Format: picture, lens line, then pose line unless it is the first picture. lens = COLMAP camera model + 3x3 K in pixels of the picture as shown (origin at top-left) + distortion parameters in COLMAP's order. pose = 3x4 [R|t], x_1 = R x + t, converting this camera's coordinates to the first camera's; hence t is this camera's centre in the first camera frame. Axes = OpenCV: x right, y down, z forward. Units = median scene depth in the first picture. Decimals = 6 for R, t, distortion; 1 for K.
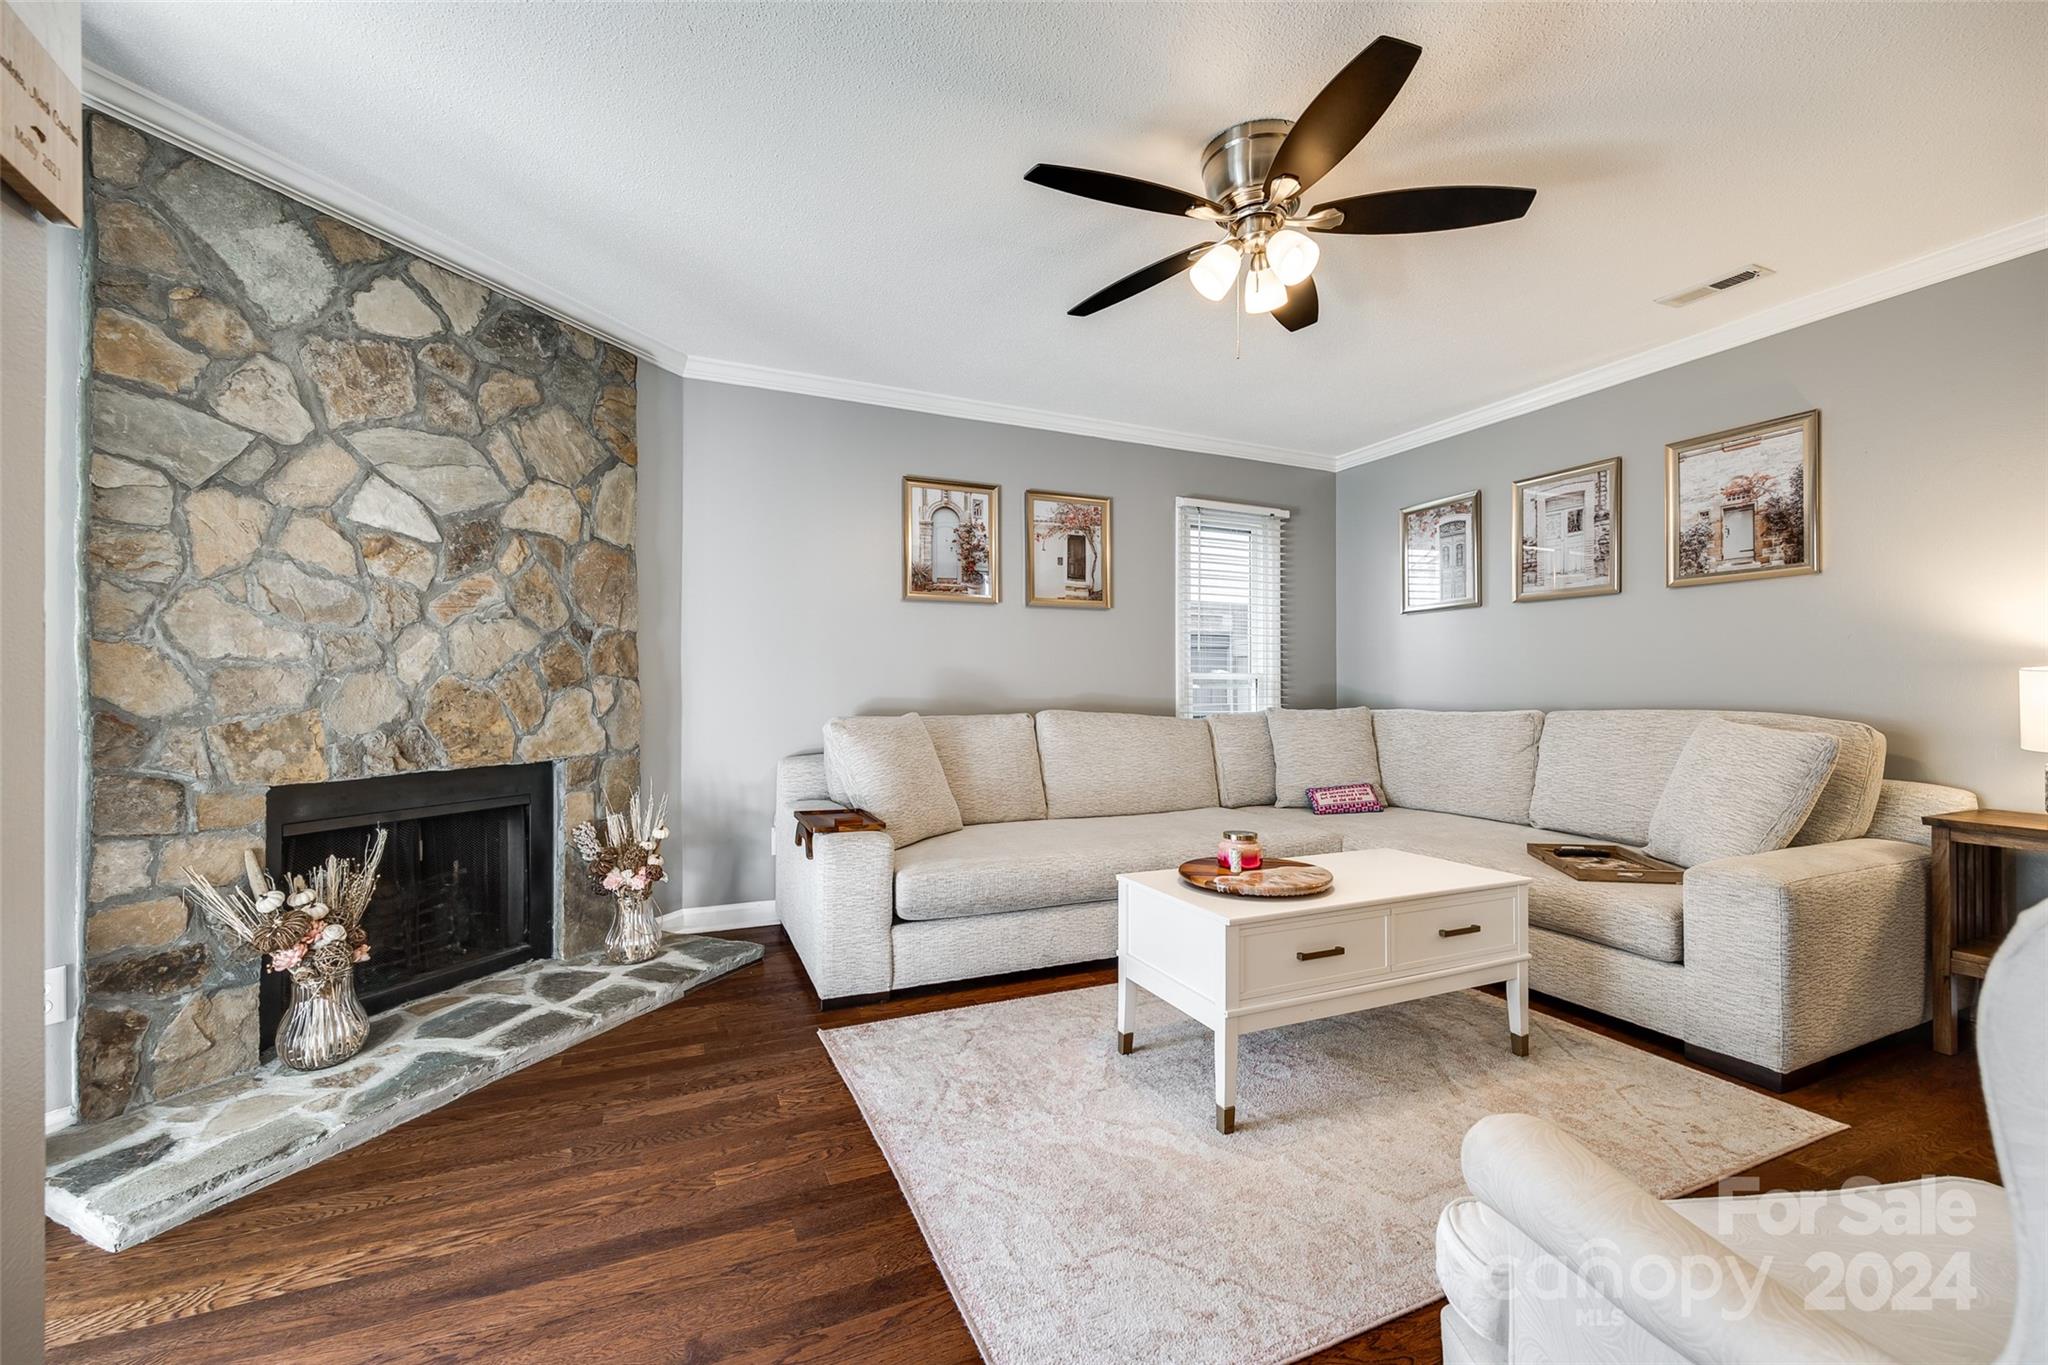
lens RADIAL K [[828.1, 0, 1024.0], [0, 828.1, 682.5], [0, 0, 1]] dist [-0.000502, 0.000047]
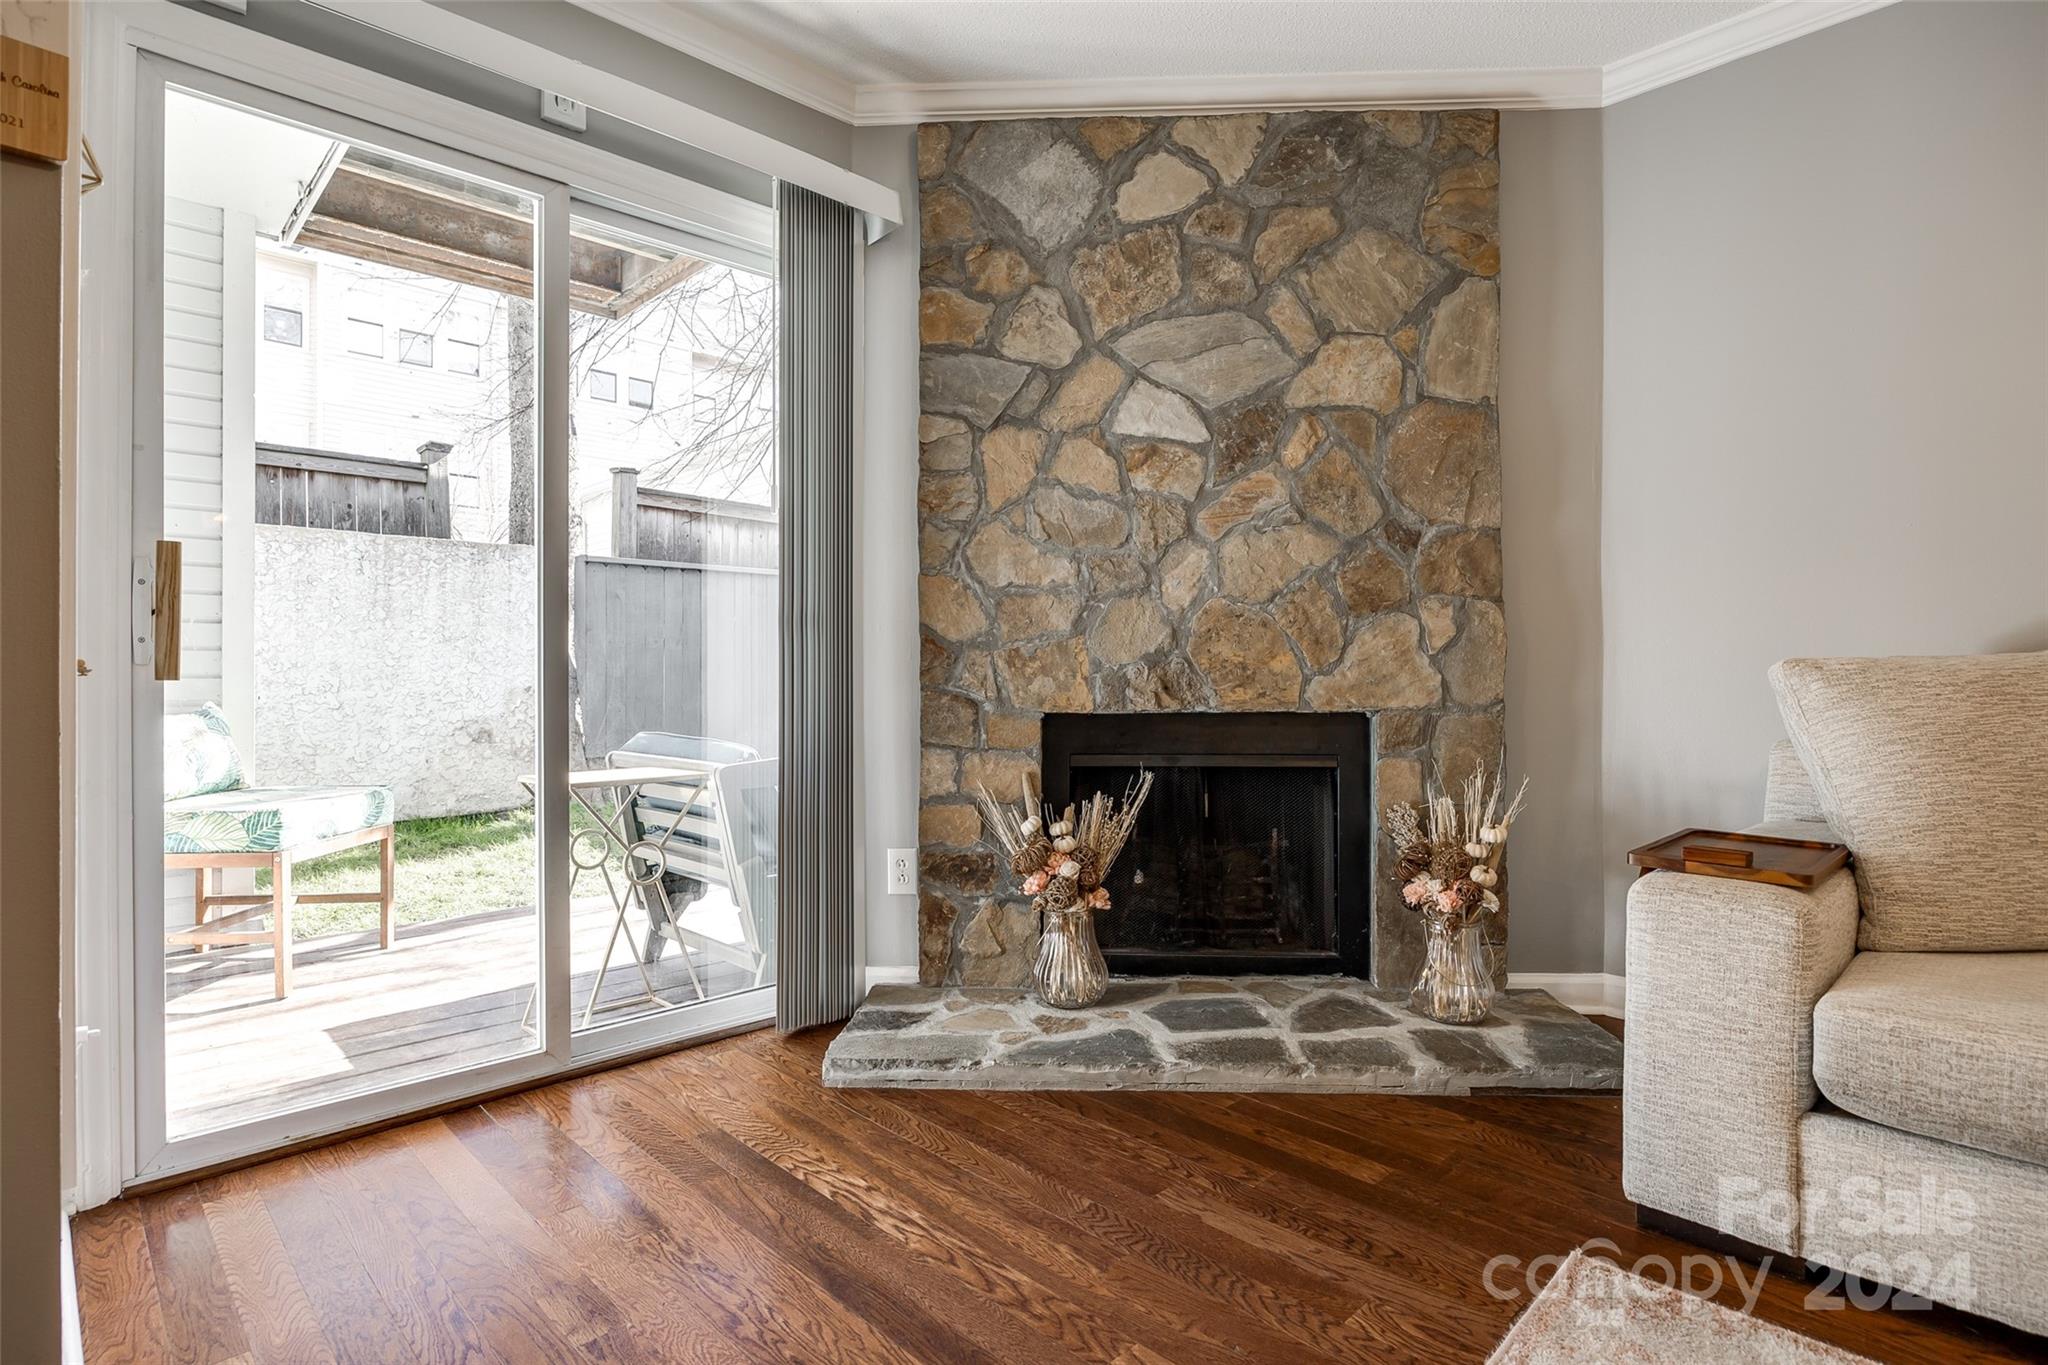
lens RADIAL K [[1033.0, 0, 1025.5], [0, 1033.0, 676.9], [0, 0, 1]] dist [-0.010343, 0.000084]
pose [[0.340967, -0.000680, -0.940075, 0.228326], [0.008019, 0.999965, 0.002185, 0.069868], [0.940041, -0.008284, 0.340961, 0.486786]]
